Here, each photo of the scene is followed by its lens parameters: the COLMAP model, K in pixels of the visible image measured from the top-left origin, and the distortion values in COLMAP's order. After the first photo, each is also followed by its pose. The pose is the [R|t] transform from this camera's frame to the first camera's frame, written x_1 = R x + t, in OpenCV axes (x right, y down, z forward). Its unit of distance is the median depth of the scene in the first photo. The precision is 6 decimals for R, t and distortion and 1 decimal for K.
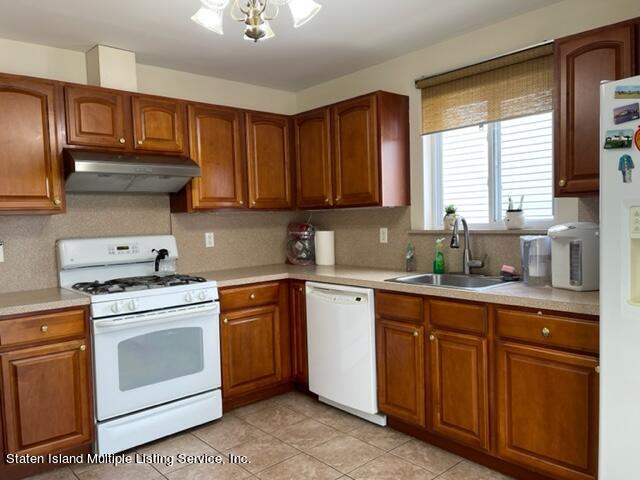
lens RADIAL K [[482.4, 0, 319.6], [0, 482.4, 240.5], [0, 0, 1]] dist [0.048422, -0.033131]
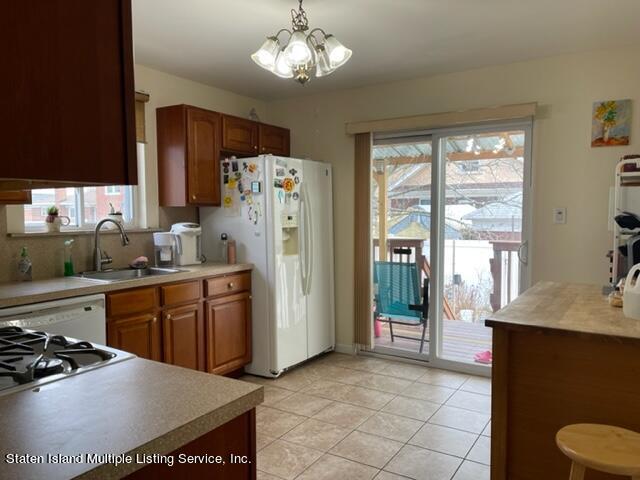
lens RADIAL K [[482.4, 0, 320.9], [0, 482.4, 243.2], [0, 0, 1]] dist [0.048422, -0.033131]
pose [[-0.284821, -0.030273, 0.958103, -0.916124], [0.058047, 0.997122, 0.048762, -0.017994], [-0.956822, 0.069503, -0.282244, 0.857046]]
